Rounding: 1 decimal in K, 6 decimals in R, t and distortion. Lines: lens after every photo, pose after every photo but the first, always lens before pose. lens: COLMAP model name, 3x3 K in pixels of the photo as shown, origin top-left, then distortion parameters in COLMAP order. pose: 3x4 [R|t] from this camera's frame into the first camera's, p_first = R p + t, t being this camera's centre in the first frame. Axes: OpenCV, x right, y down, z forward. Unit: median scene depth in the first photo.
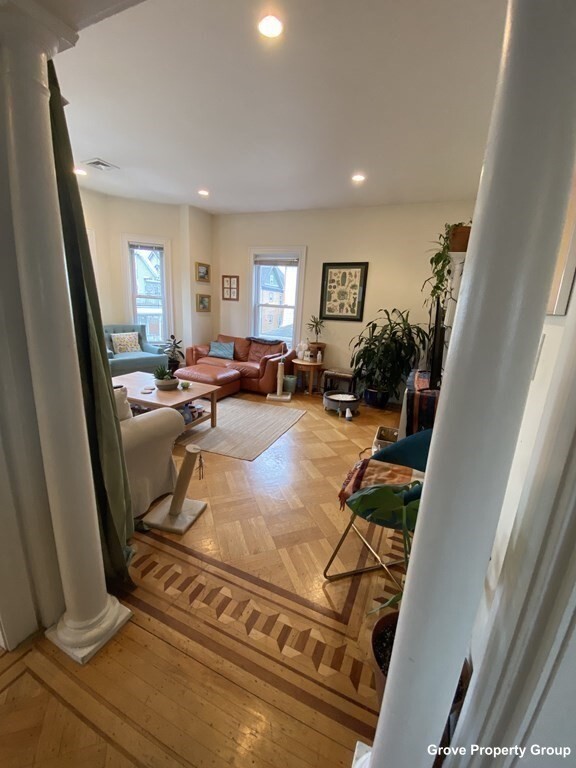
lens RADIAL K [[316.4, 0, 291.8], [0, 316.4, 391.5], [0, 0, 1]] dist [-0.002046, -0.003504]
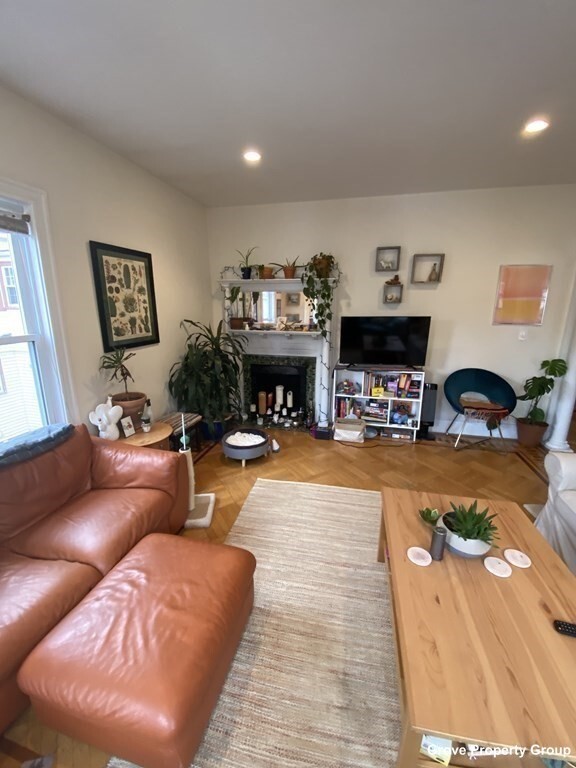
lens RADIAL K [[316.4, 0, 290.2], [0, 316.4, 384.9], [0, 0, 1]] dist [-0.002046, -0.003504]
pose [[-0.187940, -0.290317, 0.938294, -0.487884], [0.235963, 0.913992, 0.330061, -0.296338], [-0.953415, 0.283434, -0.103271, 0.834463]]
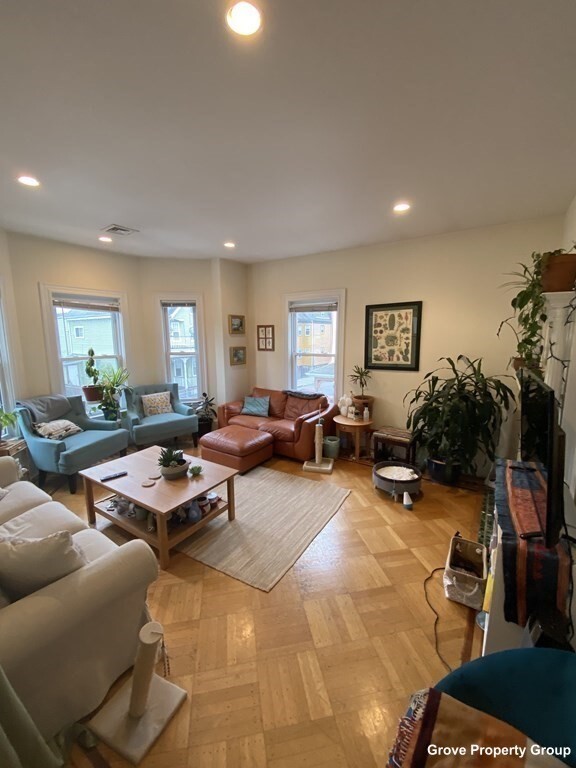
lens RADIAL K [[316.4, 0, 287.6], [0, 316.4, 382.6], [0, 0, 1]] dist [-0.002046, -0.003504]
pose [[0.981374, -0.039817, -0.187934, 0.044179], [0.017763, 0.992901, -0.117606, -0.102344], [0.191283, 0.112077, 0.975115, 0.145988]]
